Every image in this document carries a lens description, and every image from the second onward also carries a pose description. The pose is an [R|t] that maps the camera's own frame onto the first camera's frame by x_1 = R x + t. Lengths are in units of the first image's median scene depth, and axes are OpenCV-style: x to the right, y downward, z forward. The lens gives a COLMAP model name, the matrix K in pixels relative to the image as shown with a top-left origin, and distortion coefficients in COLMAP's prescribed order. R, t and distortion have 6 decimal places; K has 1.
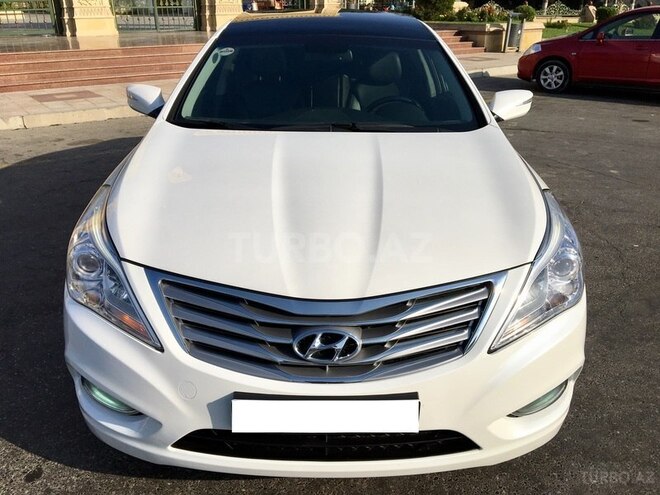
lens RADIAL K [[580.4, 0, 332.5], [0, 580.4, 232.5], [0, 0, 1]] dist [0.005734, 0.001802]
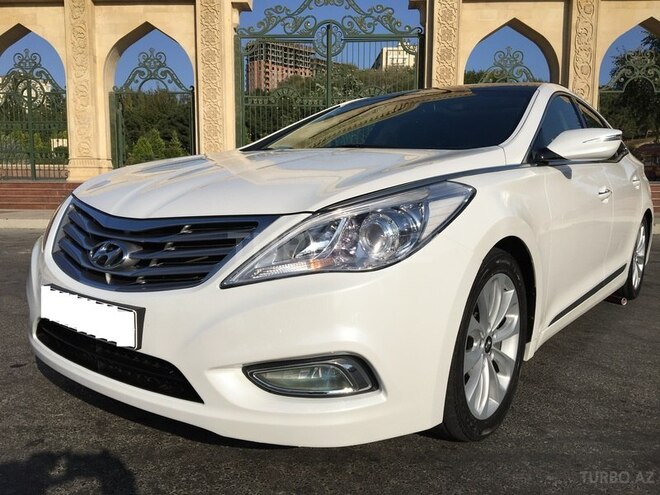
lens RADIAL K [[570.2, 0, 330.0], [0, 570.2, 247.5], [0, 0, 1]] dist [0.021435, -0.013061]
pose [[0.784089, 0.086597, -0.614578, 0.939677], [-0.252880, 0.948872, -0.188929, 0.270817], [0.566795, 0.303551, 0.765898, 0.382560]]
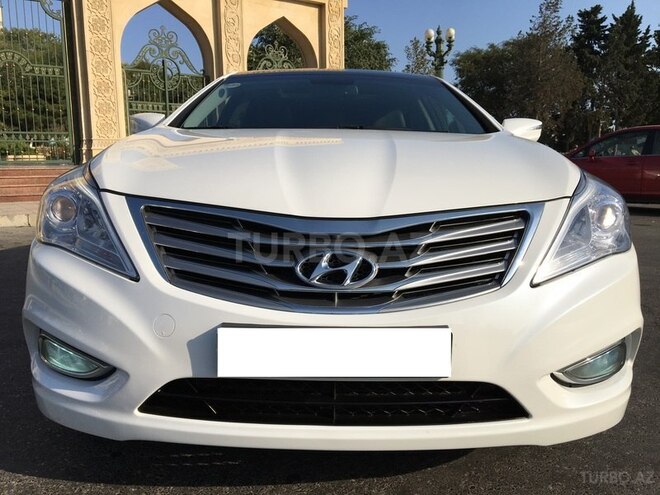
lens RADIAL K [[570.2, 0, 330.0], [0, 570.2, 247.5], [0, 0, 1]] dist [0.021435, -0.013061]
pose [[0.999975, 0.003883, -0.005951, -0.012886], [-0.005231, 0.969091, -0.246647, 0.352160], [0.004809, 0.246672, 0.969087, 0.193701]]
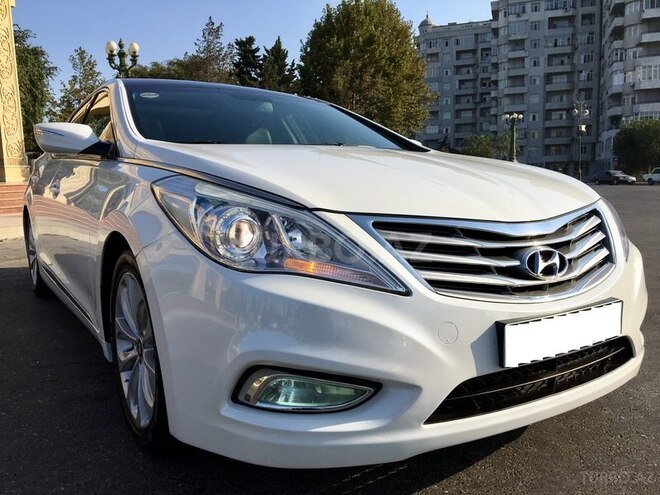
lens RADIAL K [[570.2, 0, 330.0], [0, 570.2, 247.5], [0, 0, 1]] dist [0.021435, -0.013061]
pose [[0.836719, -0.080468, 0.541688, -0.811801], [0.226347, 0.951518, -0.208278, 0.279570], [-0.498666, 0.296880, 0.814367, 0.362474]]
